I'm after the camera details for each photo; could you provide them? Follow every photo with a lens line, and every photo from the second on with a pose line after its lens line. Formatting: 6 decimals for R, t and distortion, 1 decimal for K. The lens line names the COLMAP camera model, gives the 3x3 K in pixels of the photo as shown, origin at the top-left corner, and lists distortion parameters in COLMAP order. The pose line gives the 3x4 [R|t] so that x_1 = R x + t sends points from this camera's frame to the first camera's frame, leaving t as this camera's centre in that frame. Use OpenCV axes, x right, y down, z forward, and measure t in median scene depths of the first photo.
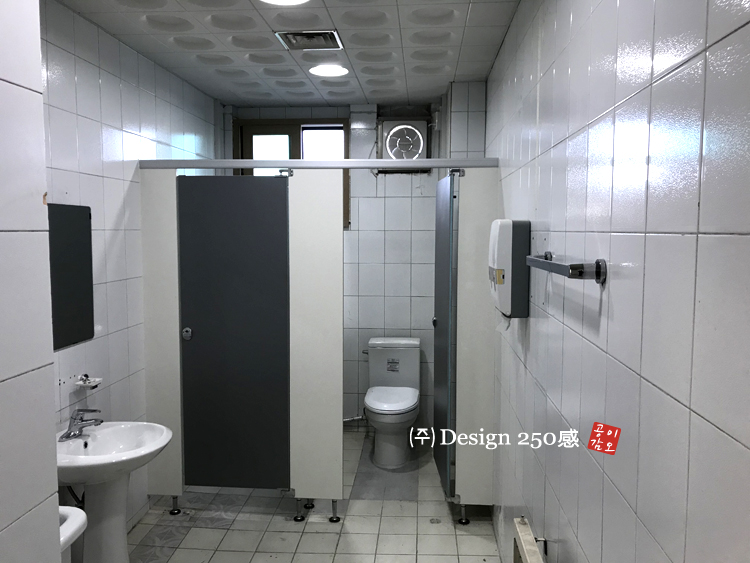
lens RADIAL K [[620.6, 0, 374.6], [0, 620.6, 283.6], [0, 0, 1]] dist [0.017131, 0.007006]
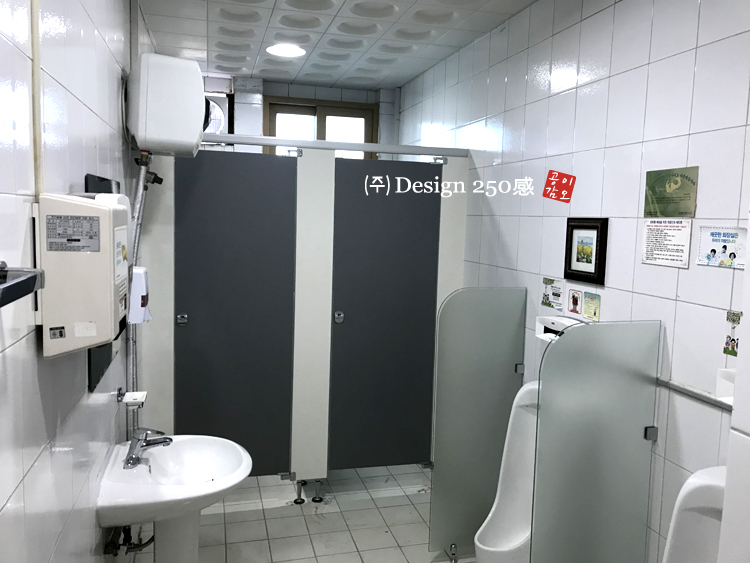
lens RADIAL K [[620.6, 0, 378.9], [0, 620.6, 278.7], [0, 0, 1]] dist [0.017131, 0.007006]
pose [[0.937934, -0.009926, 0.346671, -0.391732], [0.001325, 0.999686, 0.025038, -0.004288], [-0.346810, -0.023024, 0.937653, 0.035584]]
